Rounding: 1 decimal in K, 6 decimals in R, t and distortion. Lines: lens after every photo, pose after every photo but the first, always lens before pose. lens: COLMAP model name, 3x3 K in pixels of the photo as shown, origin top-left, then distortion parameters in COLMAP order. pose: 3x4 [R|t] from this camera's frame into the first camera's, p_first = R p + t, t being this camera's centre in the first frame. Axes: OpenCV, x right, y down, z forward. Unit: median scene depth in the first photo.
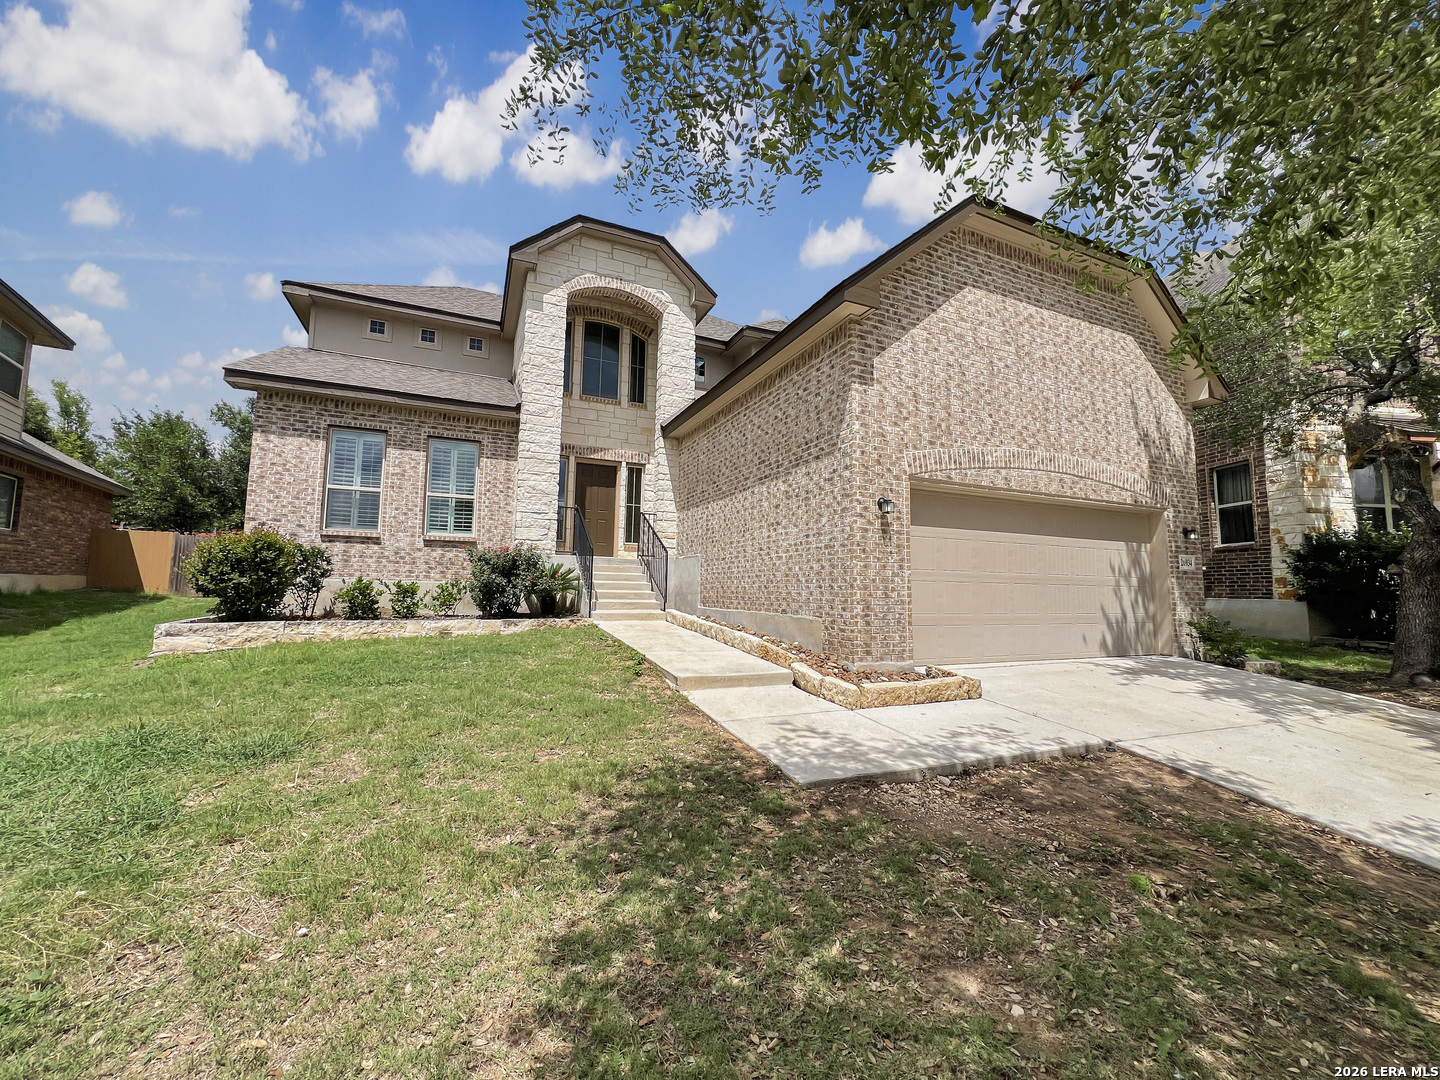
lens RADIAL K [[575.5, 0, 719.9], [0, 575.5, 541.0], [0, 0, 1]] dist [-0.004321, 0.002094]
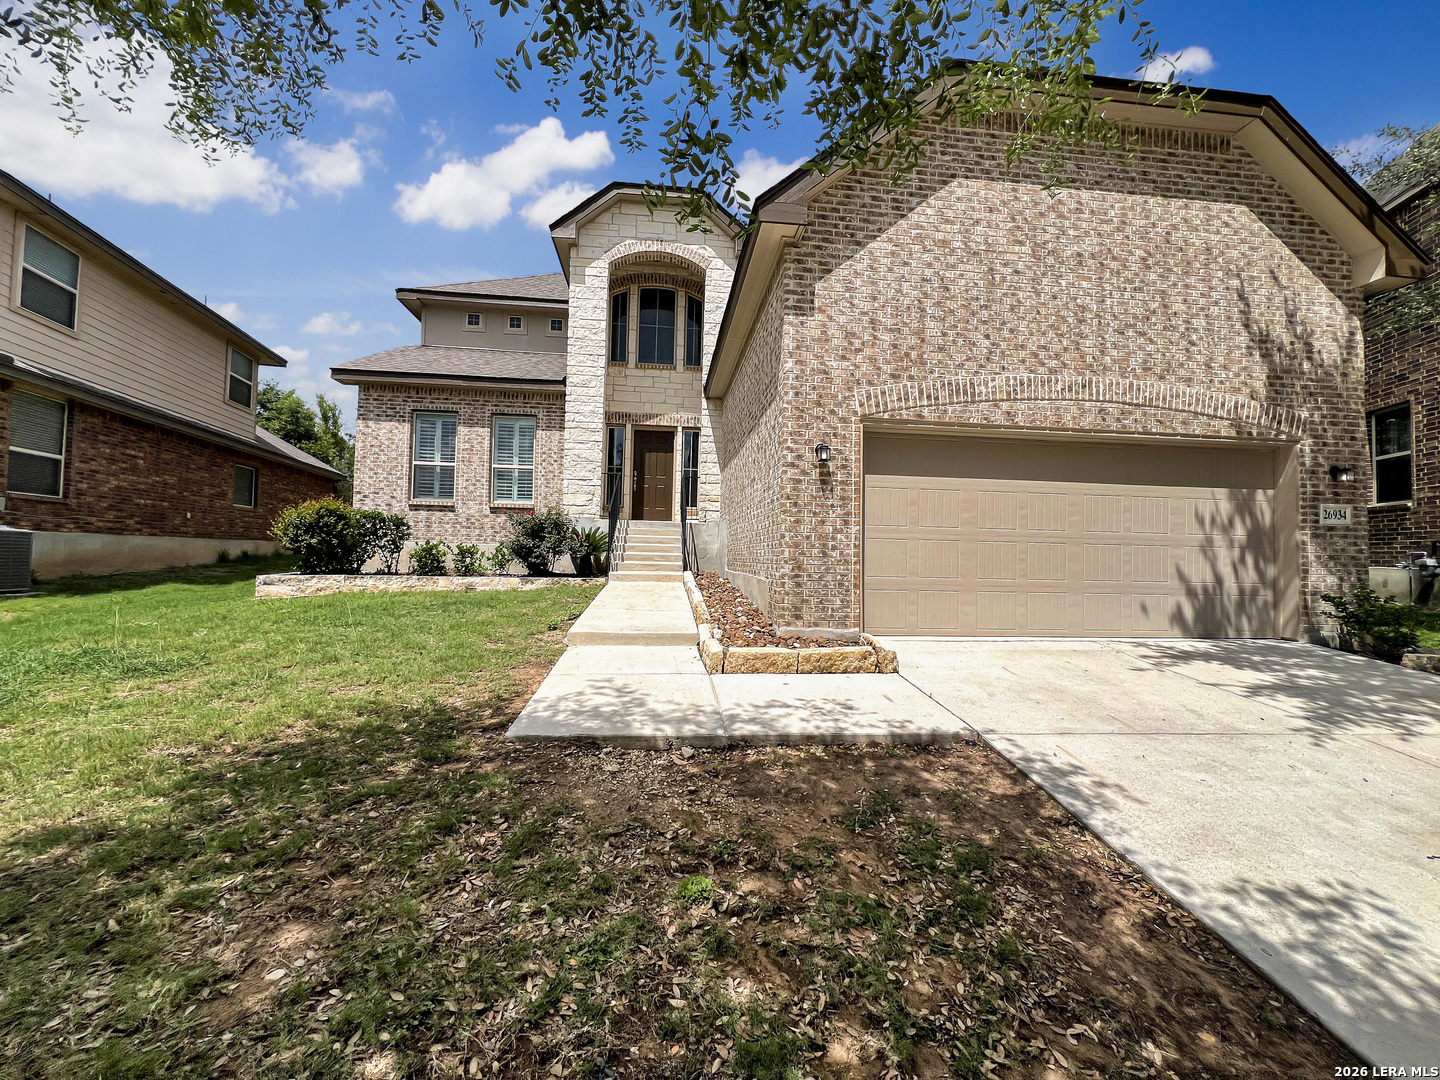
lens RADIAL K [[575.5, 0, 718.3], [0, 575.5, 541.5], [0, 0, 1]] dist [-0.004321, 0.002094]
pose [[0.952692, -0.003728, -0.303914, 0.322055], [0.020202, 0.998490, 0.051080, 0.021134], [0.303265, -0.054803, 0.951329, 0.083557]]
